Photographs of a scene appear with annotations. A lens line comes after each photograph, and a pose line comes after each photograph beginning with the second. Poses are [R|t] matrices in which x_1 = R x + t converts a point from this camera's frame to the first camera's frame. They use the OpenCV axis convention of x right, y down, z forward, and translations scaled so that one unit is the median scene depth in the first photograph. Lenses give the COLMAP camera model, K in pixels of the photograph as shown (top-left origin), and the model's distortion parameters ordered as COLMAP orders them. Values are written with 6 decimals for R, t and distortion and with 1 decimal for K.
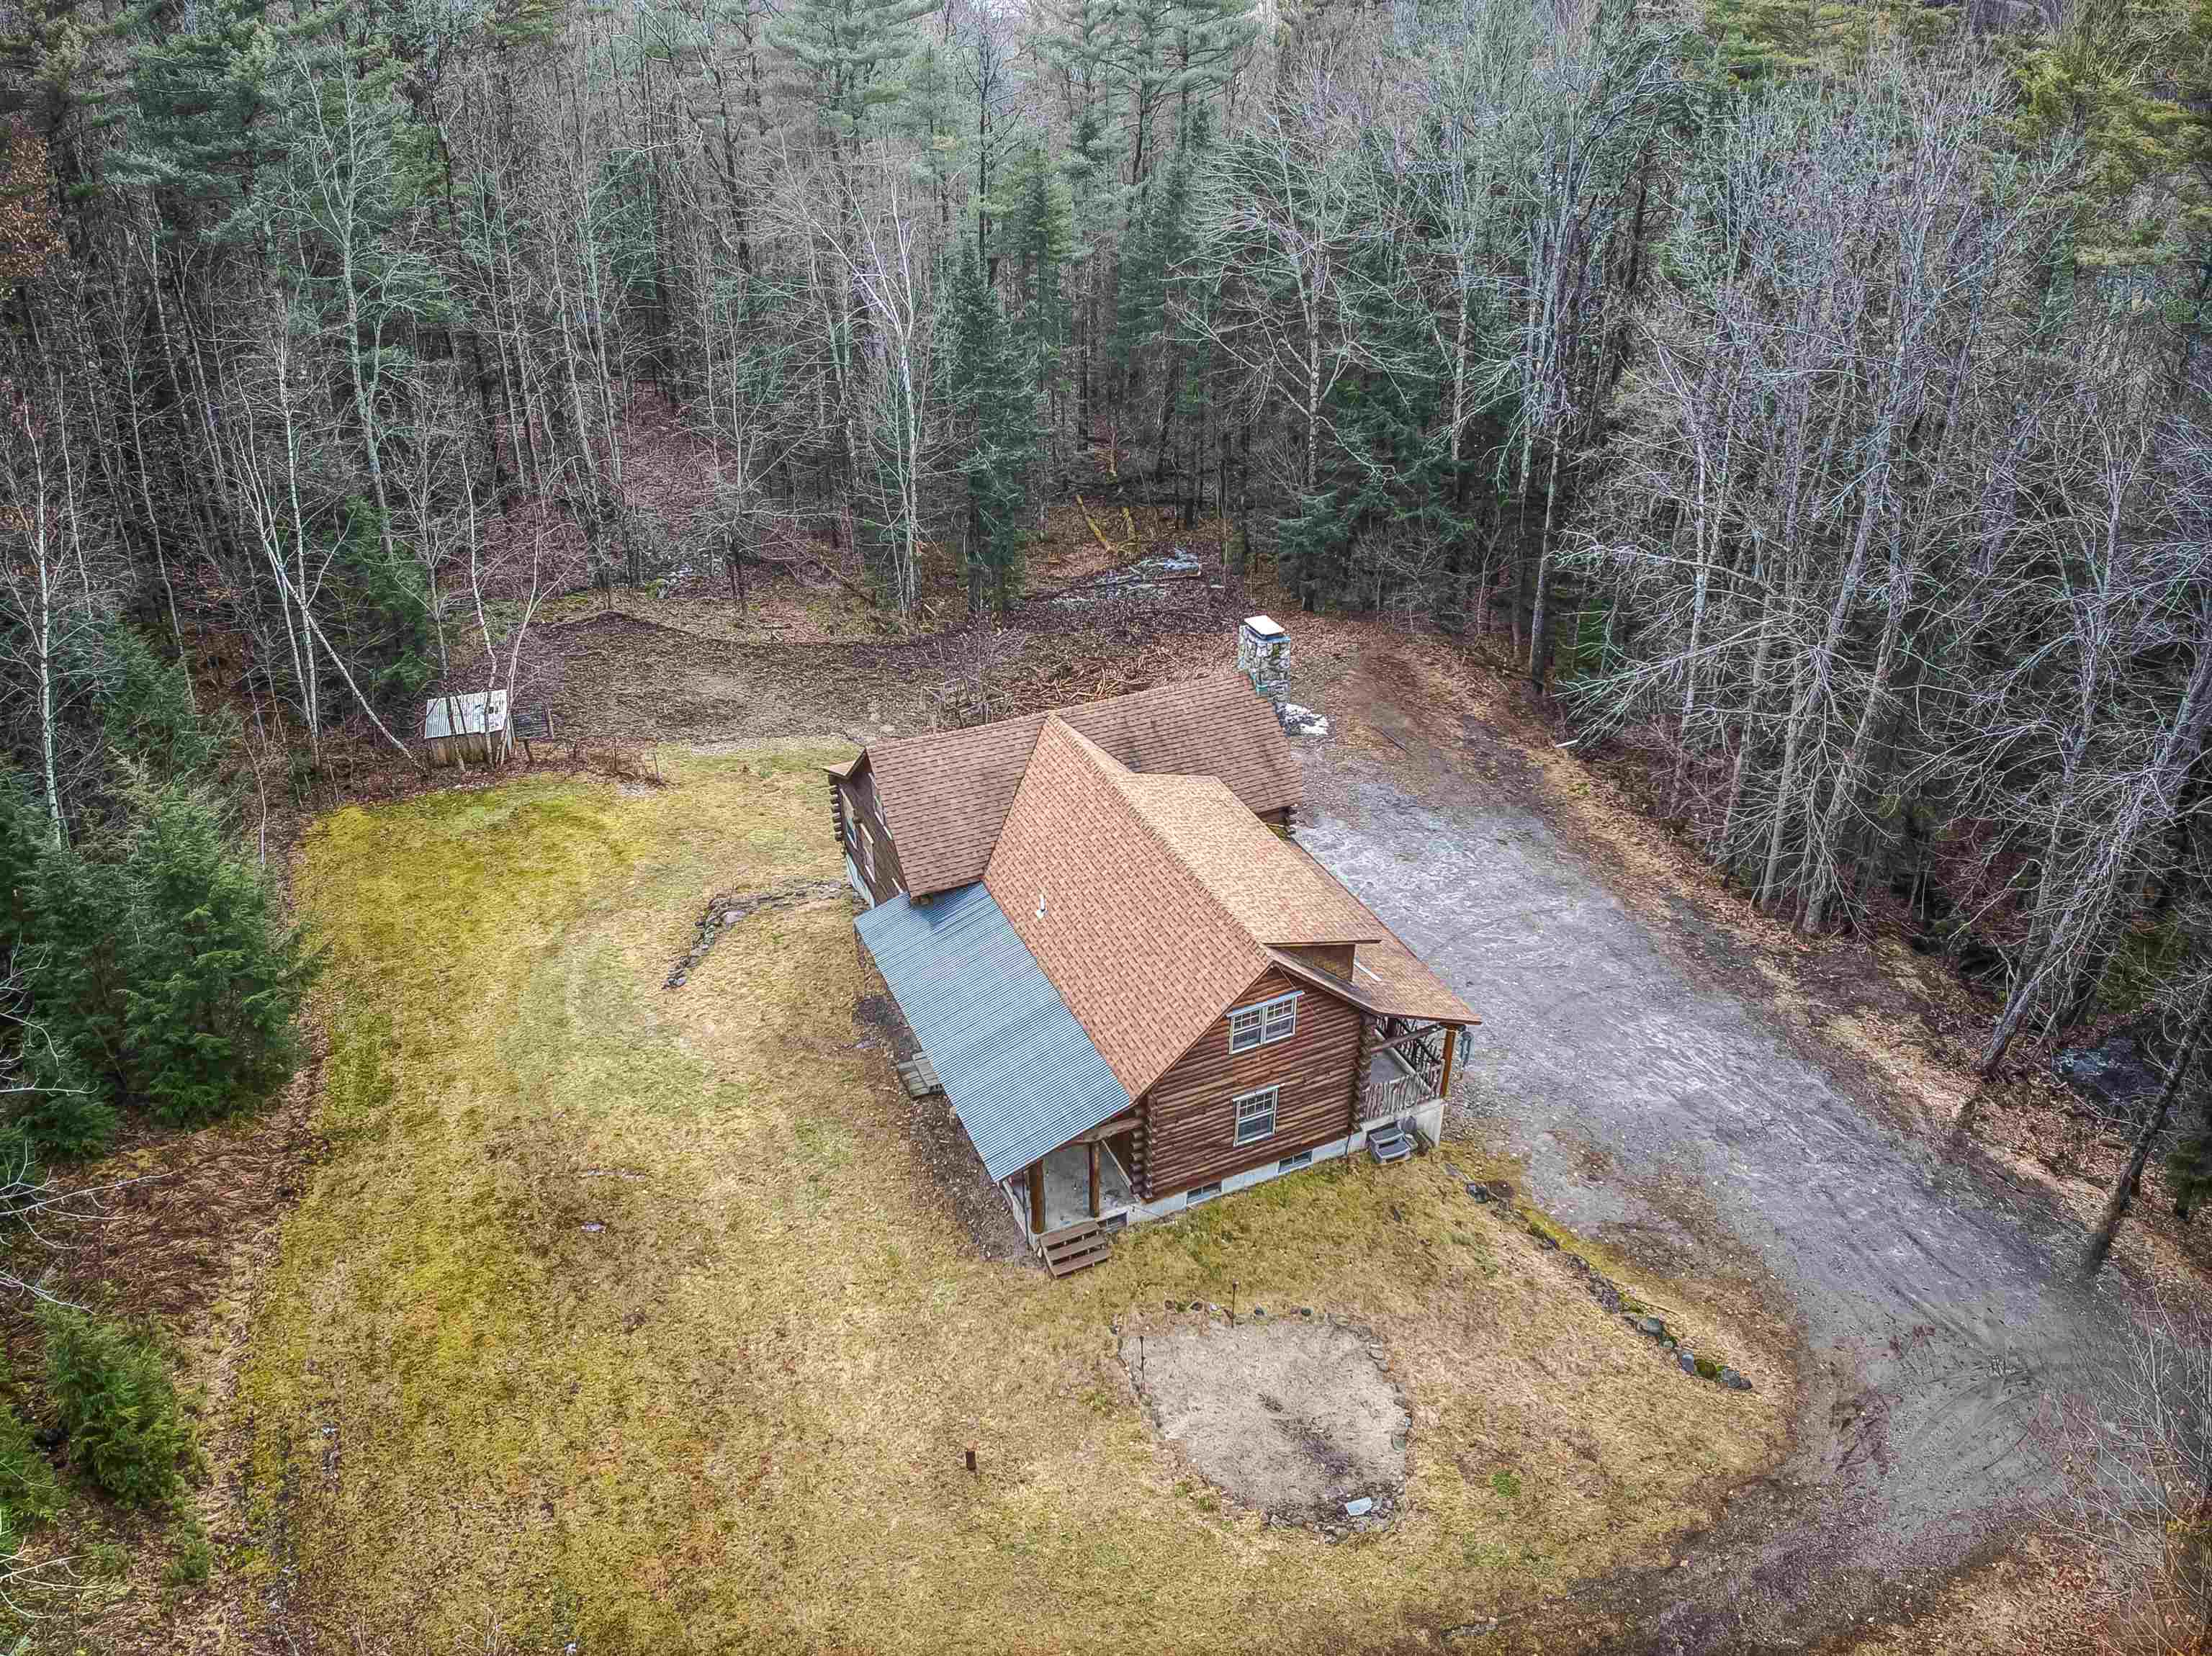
lens RADIAL K [[1534.1, 0, 1106.0], [0, 1534.1, 828.0], [0, 0, 1]] dist [-0.095085, -0.024257]
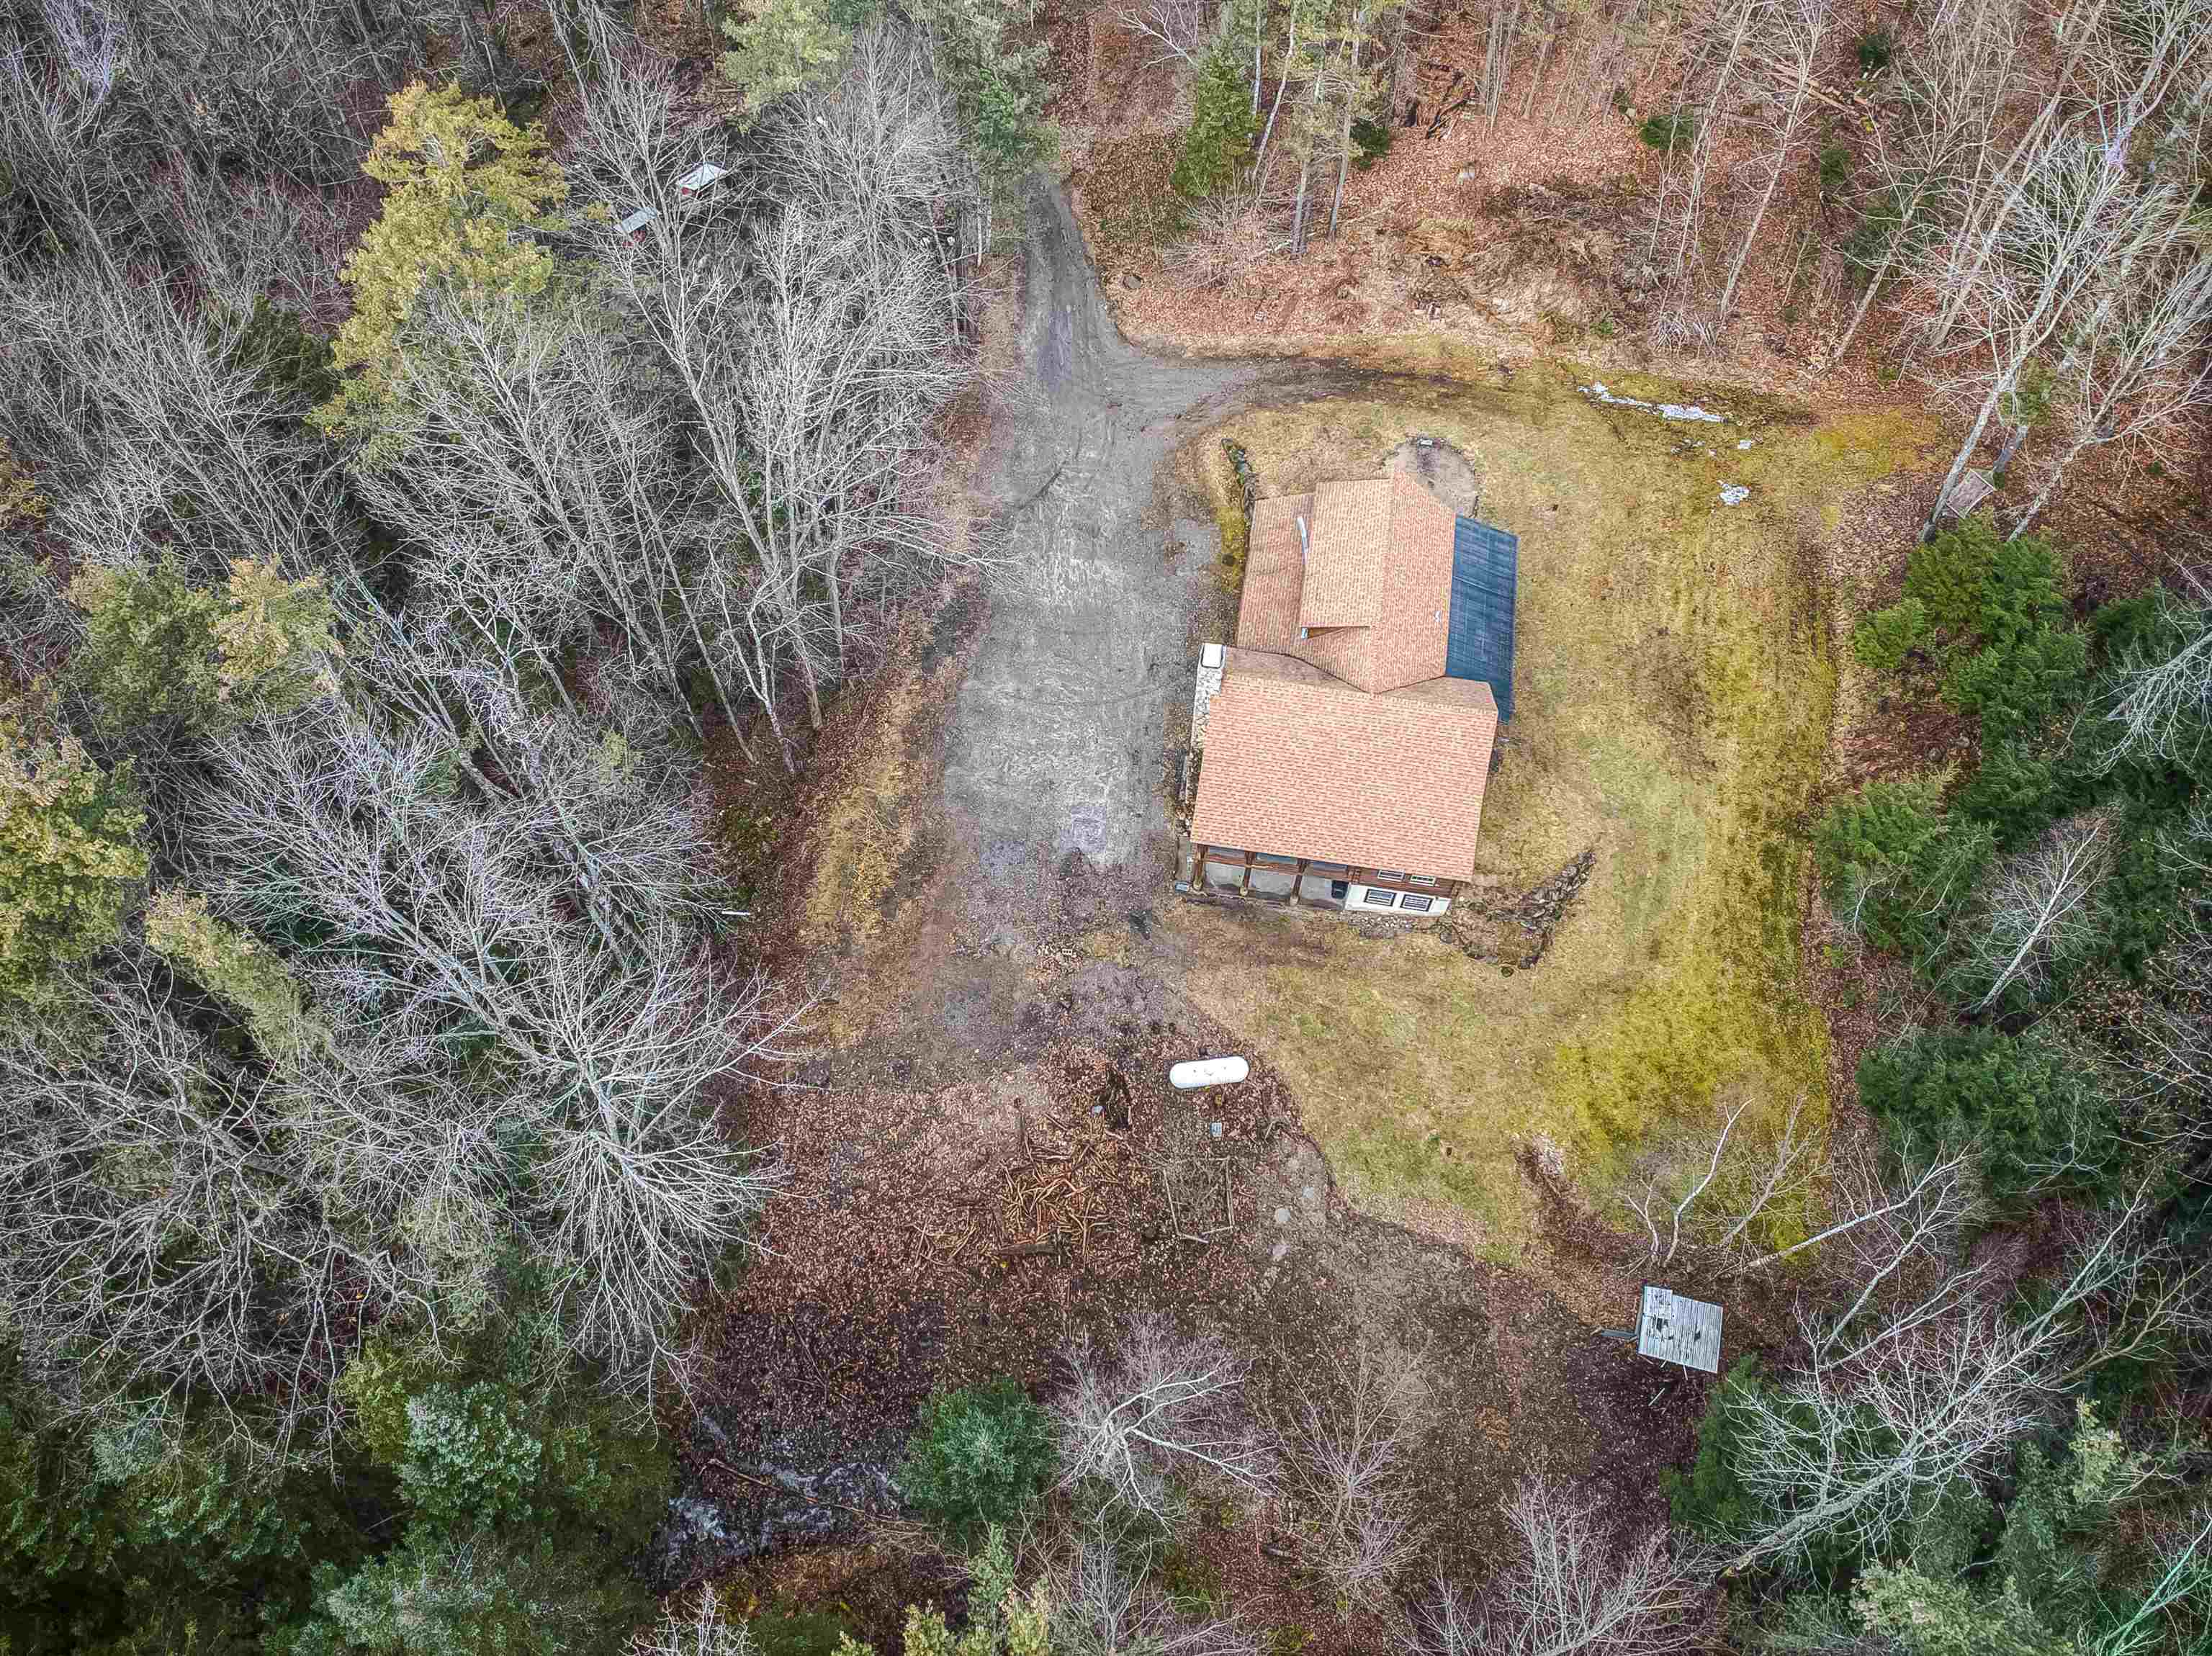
lens RADIAL K [[1534.1, 0, 1106.0], [0, 1534.1, 828.0], [0, 0, 1]] dist [-0.095085, -0.024257]
pose [[-0.832300, -0.488406, 0.262175, -0.300425], [0.300819, -0.000699, 0.953681, -1.727945], [-0.465600, 0.872616, 0.147504, 1.105400]]
